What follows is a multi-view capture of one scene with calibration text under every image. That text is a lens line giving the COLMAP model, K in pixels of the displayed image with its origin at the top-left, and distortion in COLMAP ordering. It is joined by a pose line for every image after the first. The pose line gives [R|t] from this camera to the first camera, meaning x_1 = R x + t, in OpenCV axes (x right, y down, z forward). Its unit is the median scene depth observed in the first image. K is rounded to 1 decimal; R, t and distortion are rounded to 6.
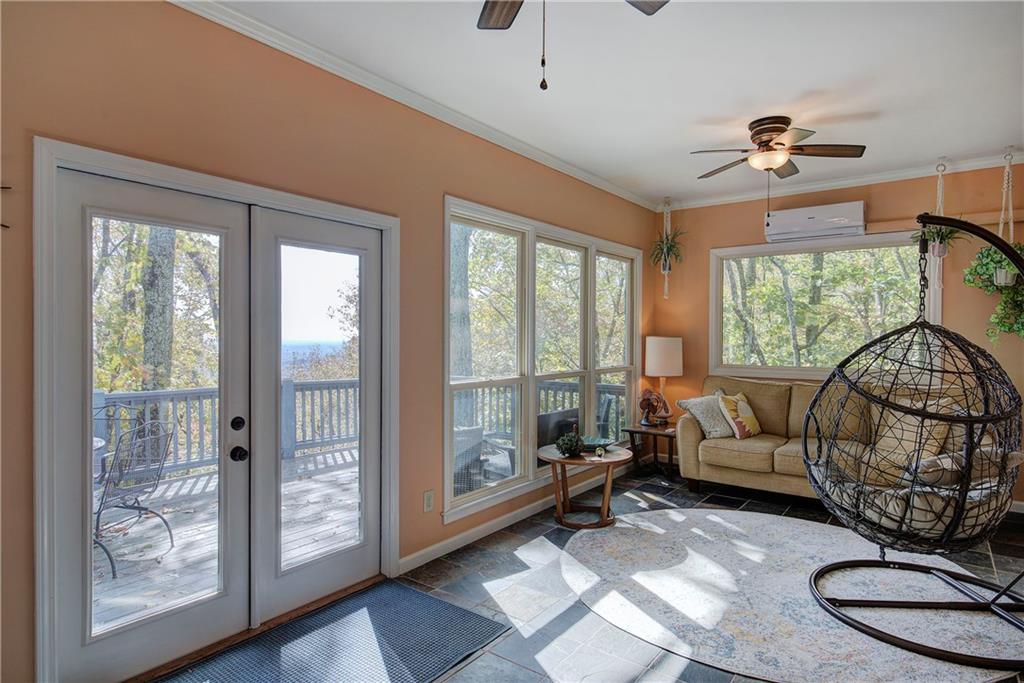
lens RADIAL K [[572.6, 0, 512.0], [0, 572.6, 341.5], [0, 0, 1]] dist [0.000581, 0.000050]
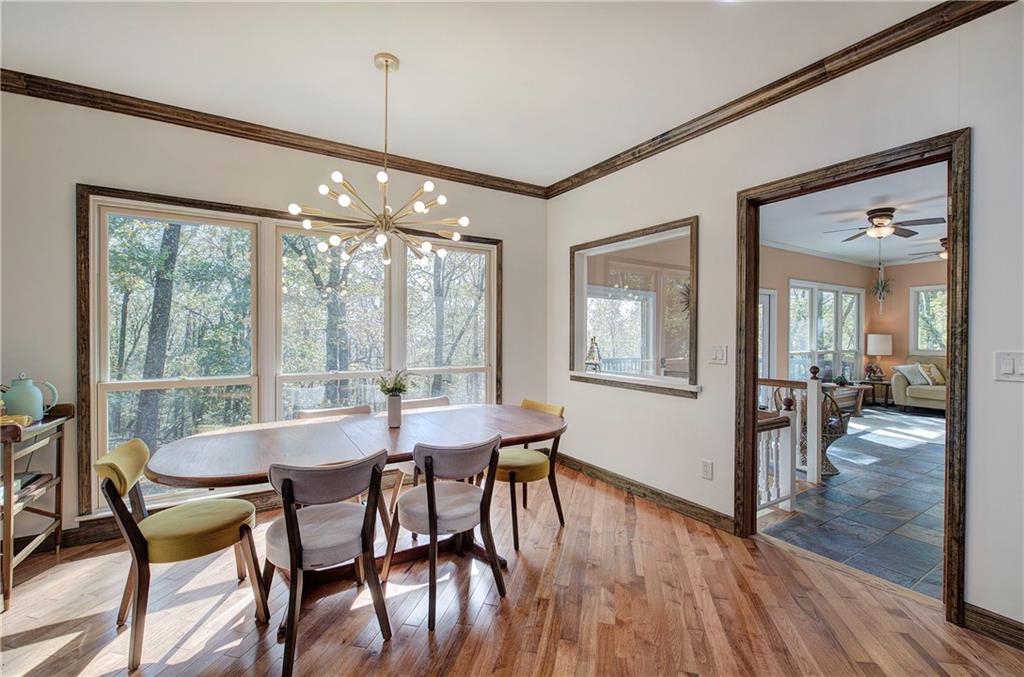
lens RADIAL K [[430.4, 0, 512.0], [0, 430.4, 338.5], [0, 0, 1]] dist [-0.001552, -0.000225]
pose [[0.930776, 0.004275, -0.365566, -0.350312], [-0.006391, 0.999969, -0.004579, 0.019620], [0.365535, 0.006598, 0.930774, -0.777253]]
